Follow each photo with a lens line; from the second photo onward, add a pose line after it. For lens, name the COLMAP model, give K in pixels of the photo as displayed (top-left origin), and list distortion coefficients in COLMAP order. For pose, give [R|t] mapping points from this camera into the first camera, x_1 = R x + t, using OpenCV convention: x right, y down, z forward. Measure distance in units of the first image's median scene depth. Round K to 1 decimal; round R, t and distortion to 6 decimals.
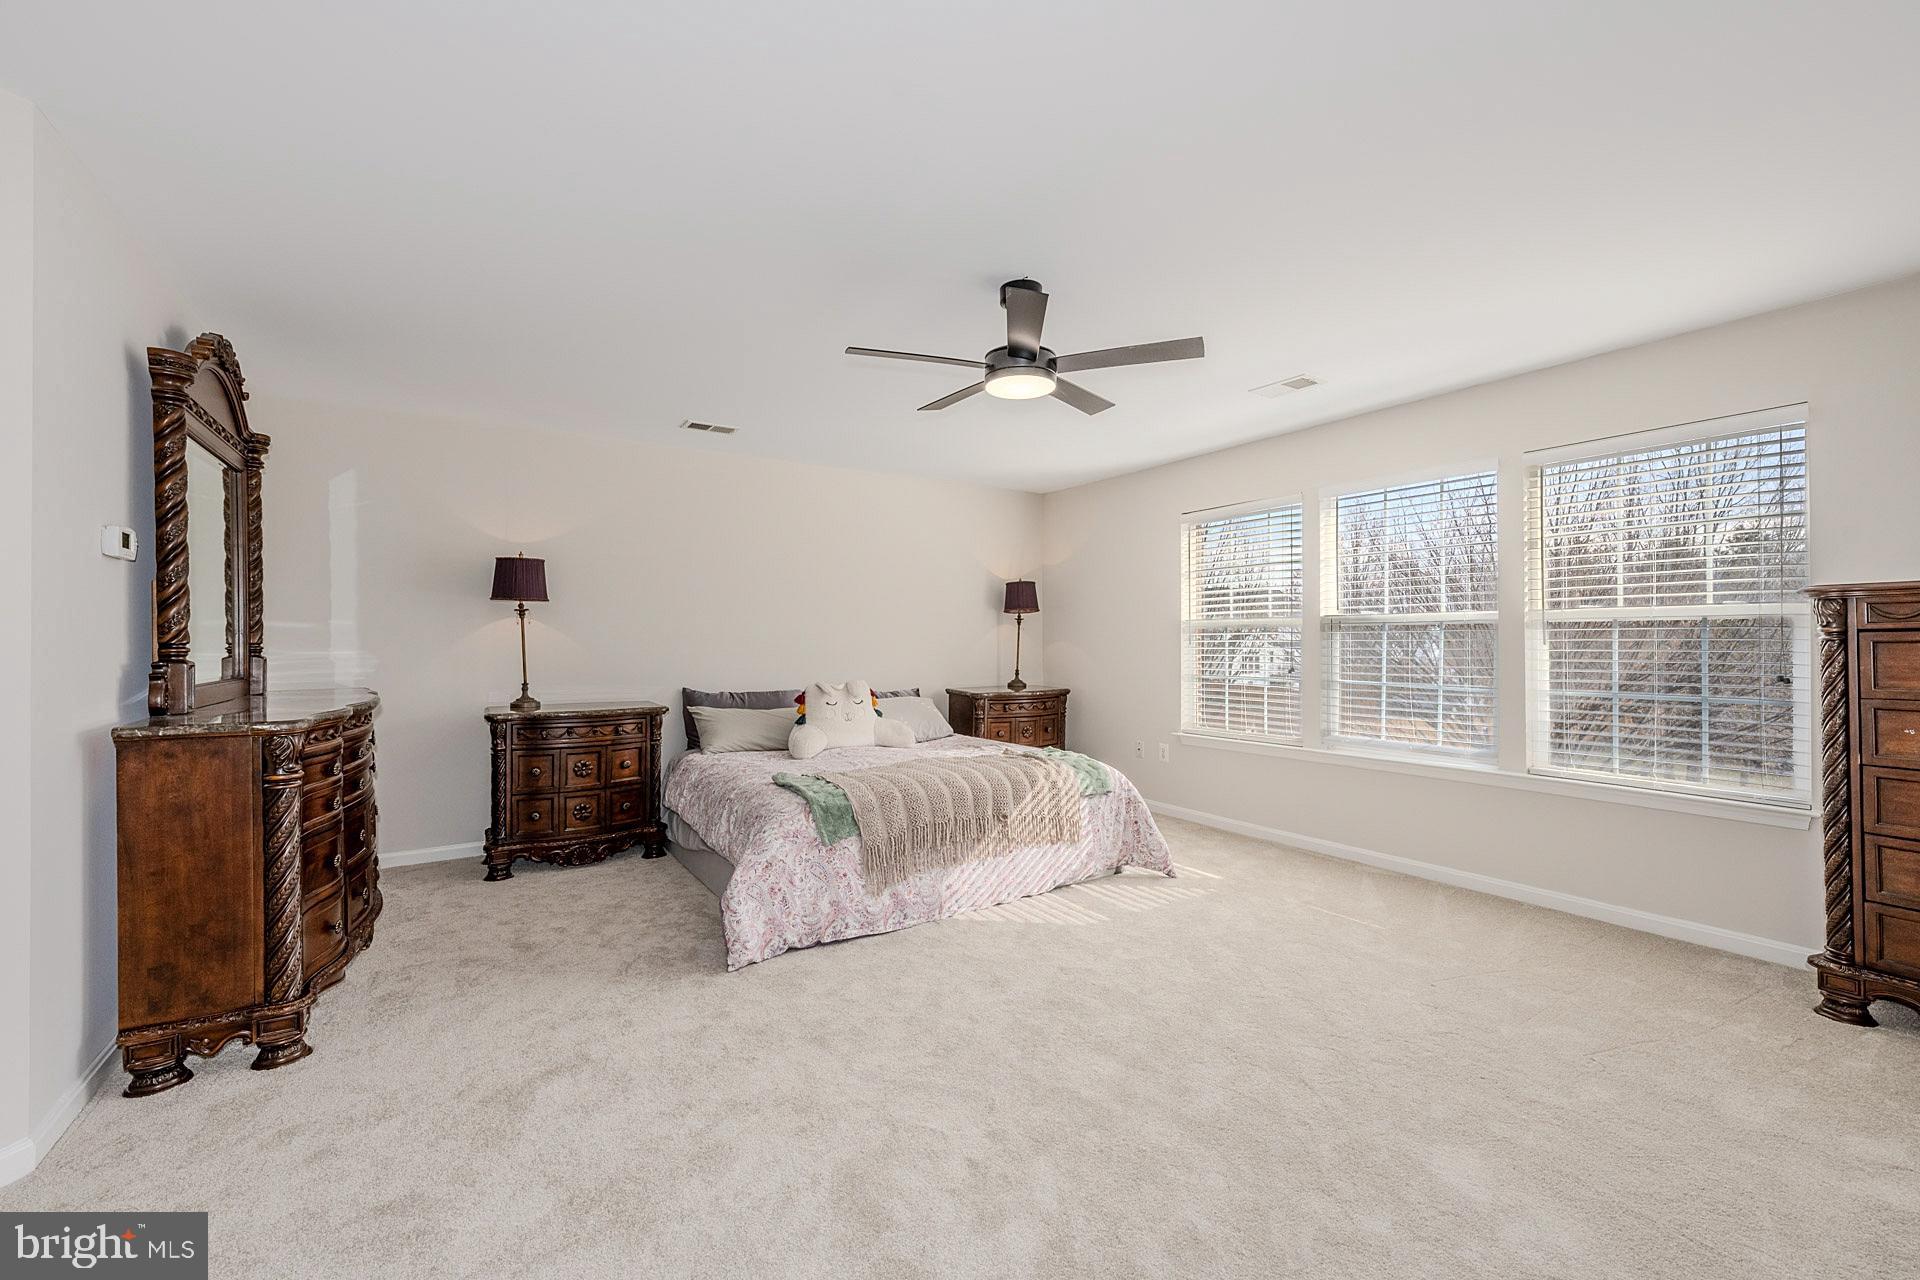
lens RADIAL K [[763.1, 0, 954.2], [0, 763.1, 631.0], [0, 0, 1]] dist [-0.008908, 0.000618]
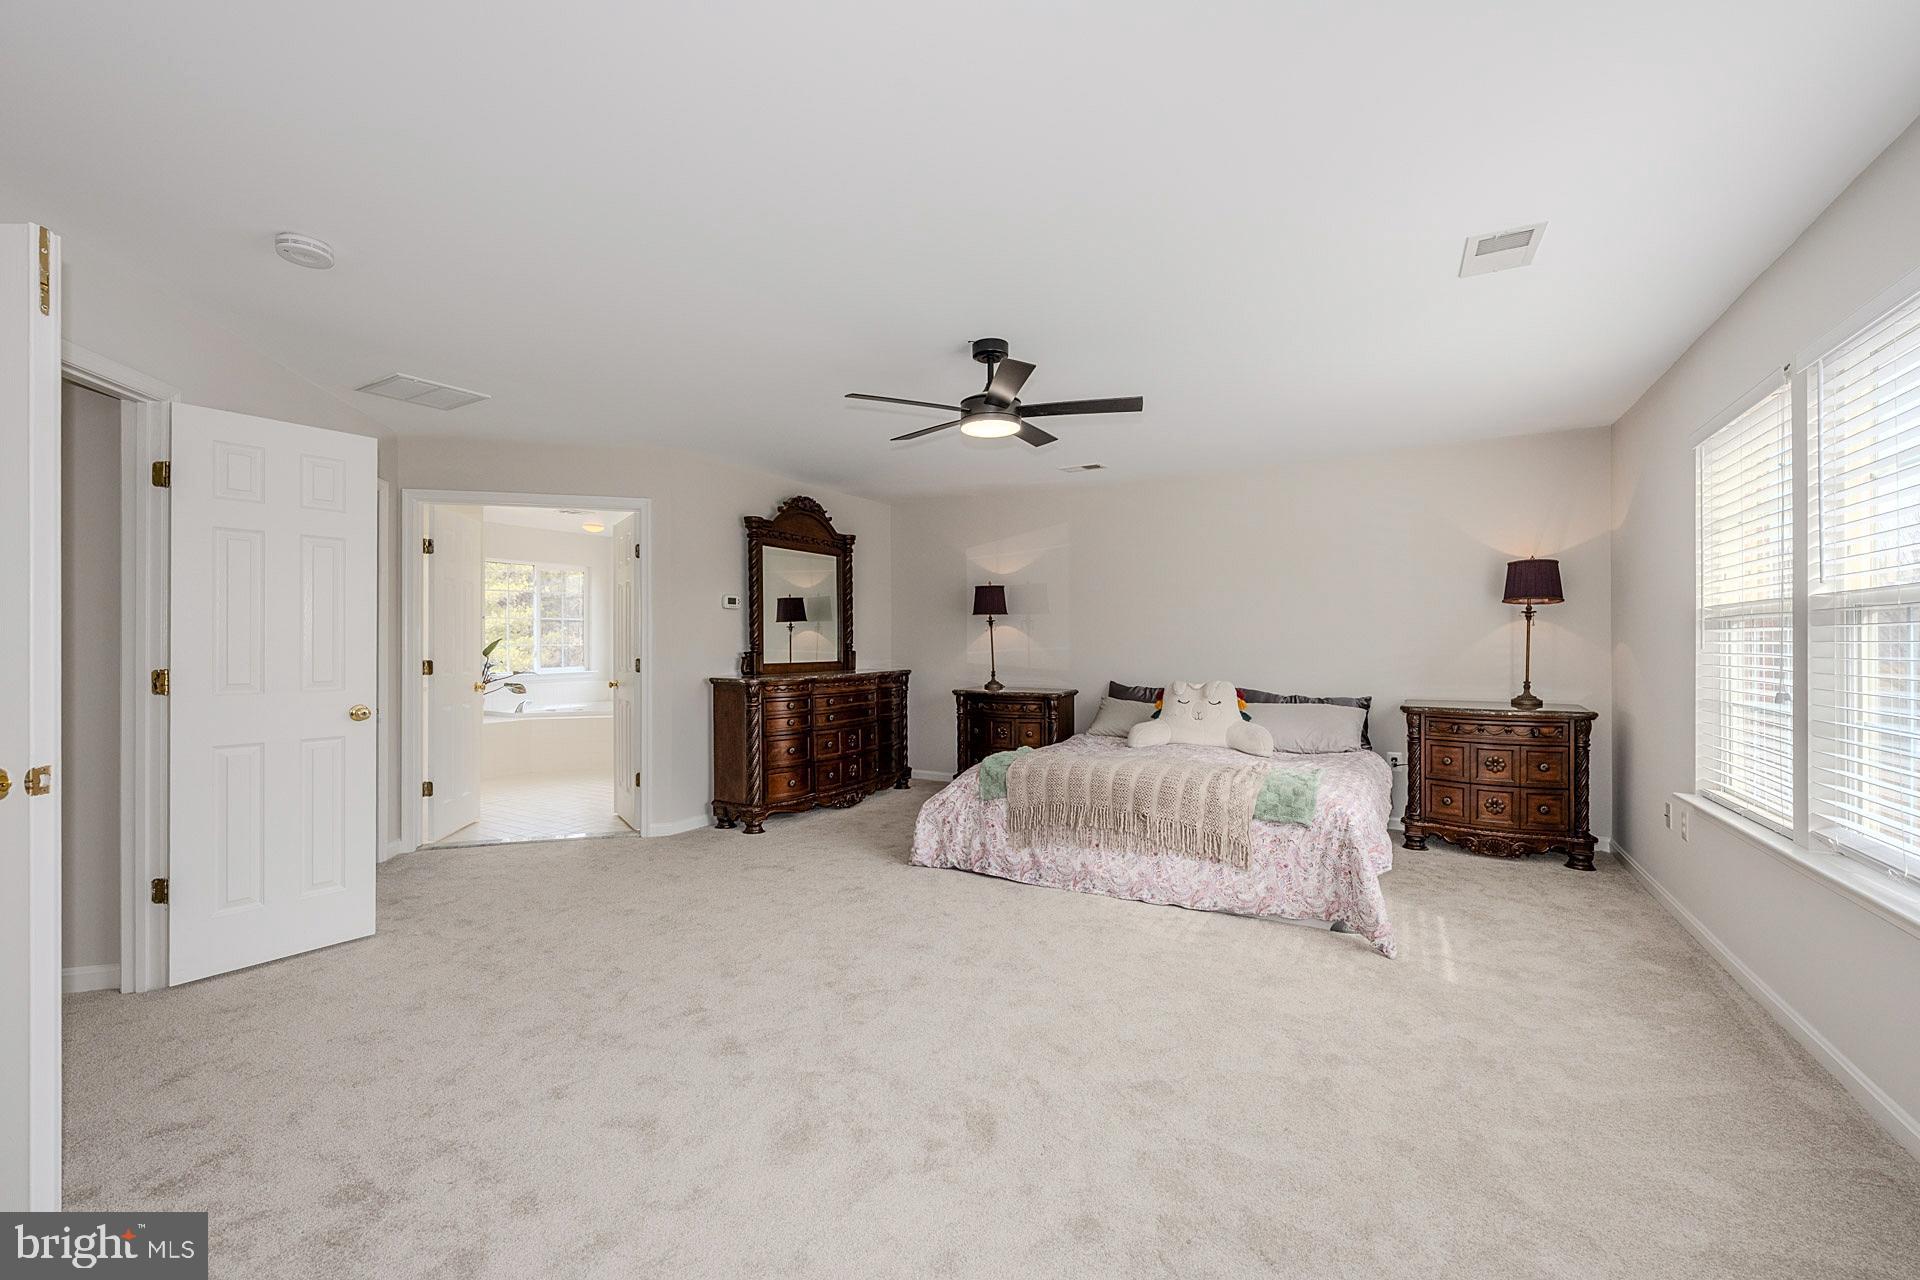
lens RADIAL K [[763.1, 0, 951.7], [0, 763.1, 644.9], [0, 0, 1]] dist [-0.008908, 0.000618]
pose [[0.455536, -0.000819, -0.890217, 0.857993], [0.011437, 0.999922, 0.004932, 0.011398], [0.890144, -0.012429, 0.455510, 0.327857]]
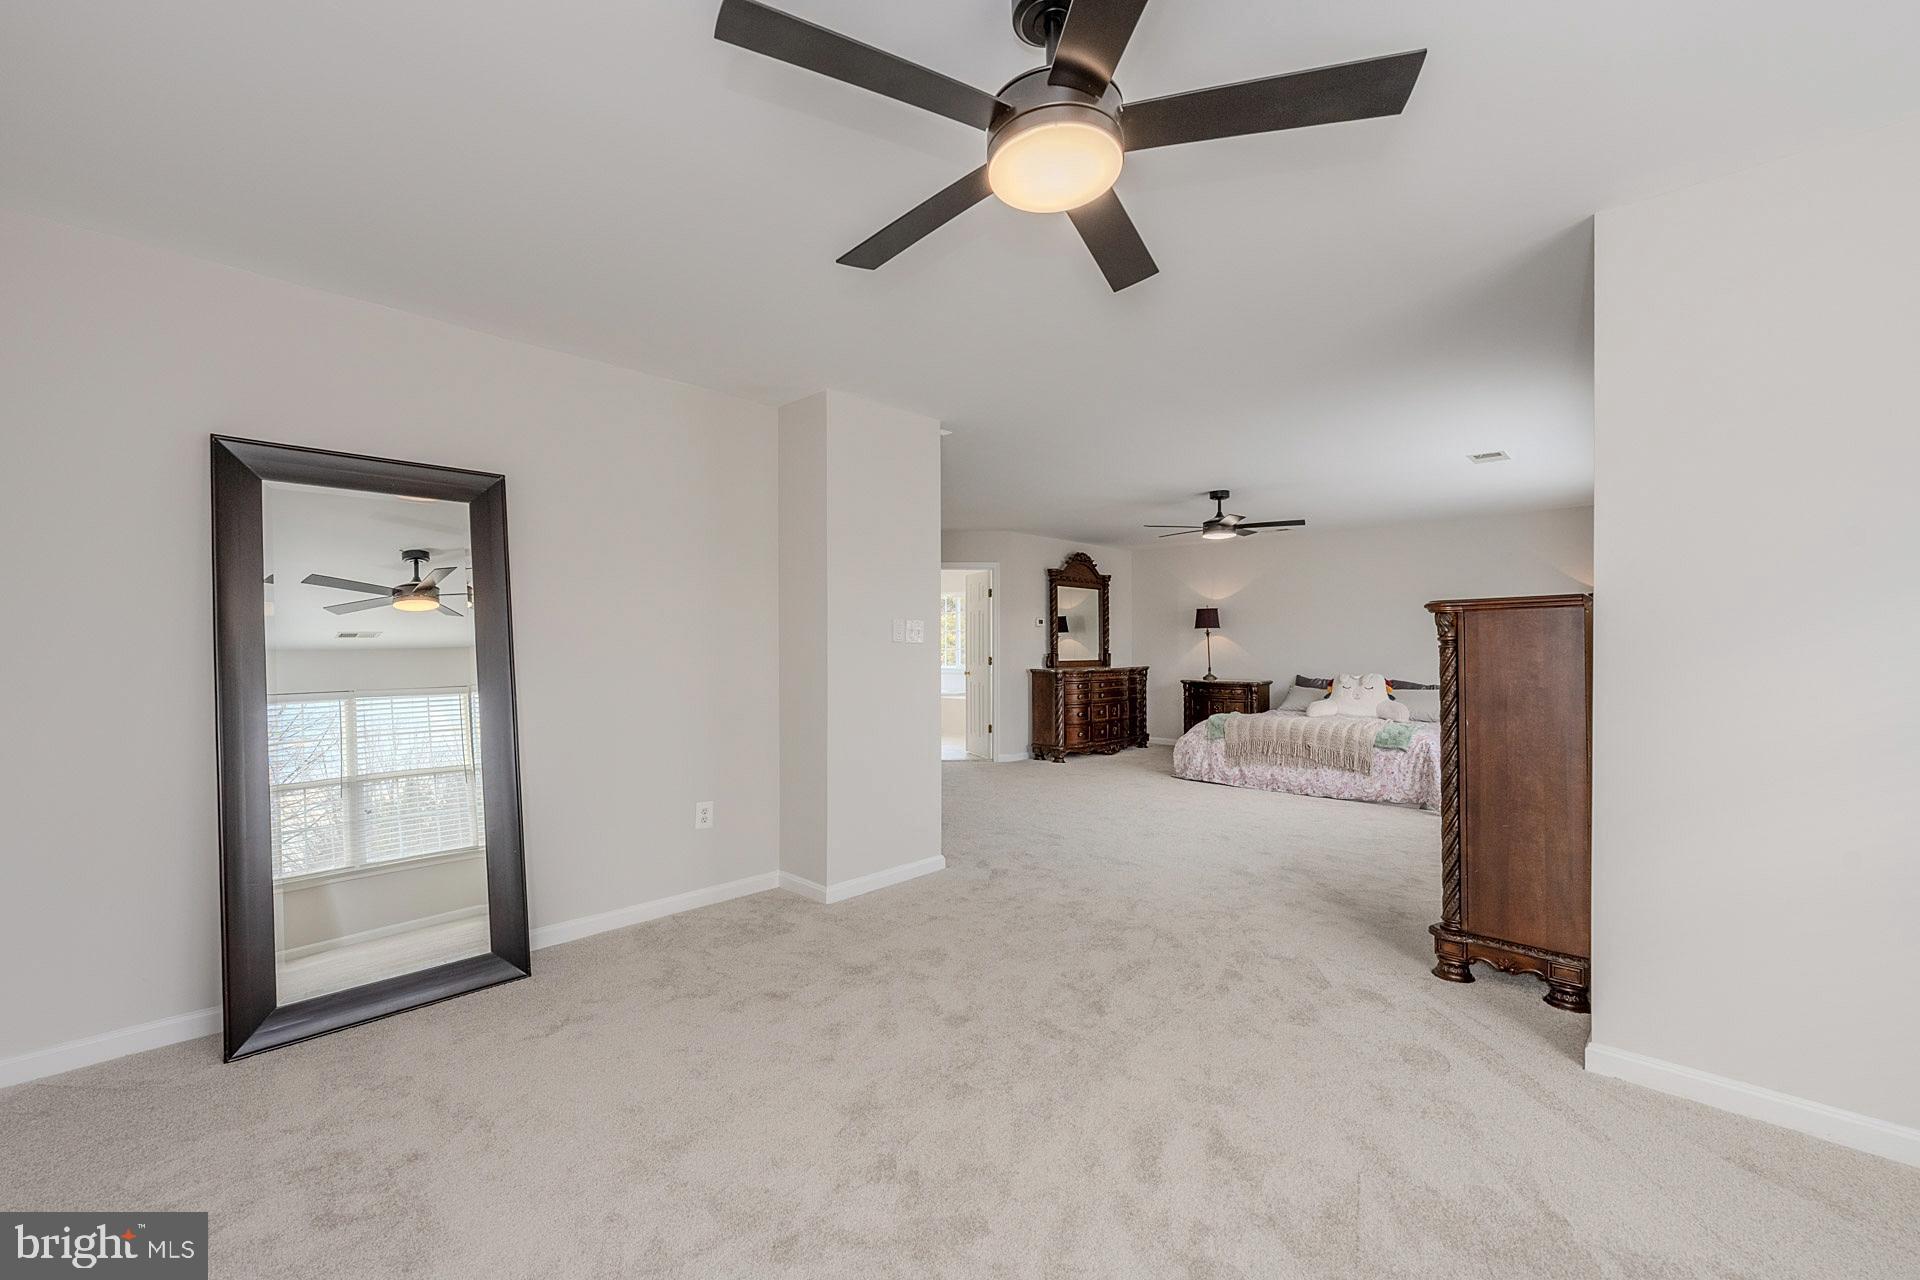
lens RADIAL K [[763.1, 0, 940.0], [0, 763.1, 645.6], [0, 0, 1]] dist [-0.008908, 0.000618]
pose [[0.212113, -0.005351, -0.977230, 1.637475], [0.009763, 0.999947, -0.003357, 0.008521], [0.977196, -0.008828, 0.212154, -0.208884]]
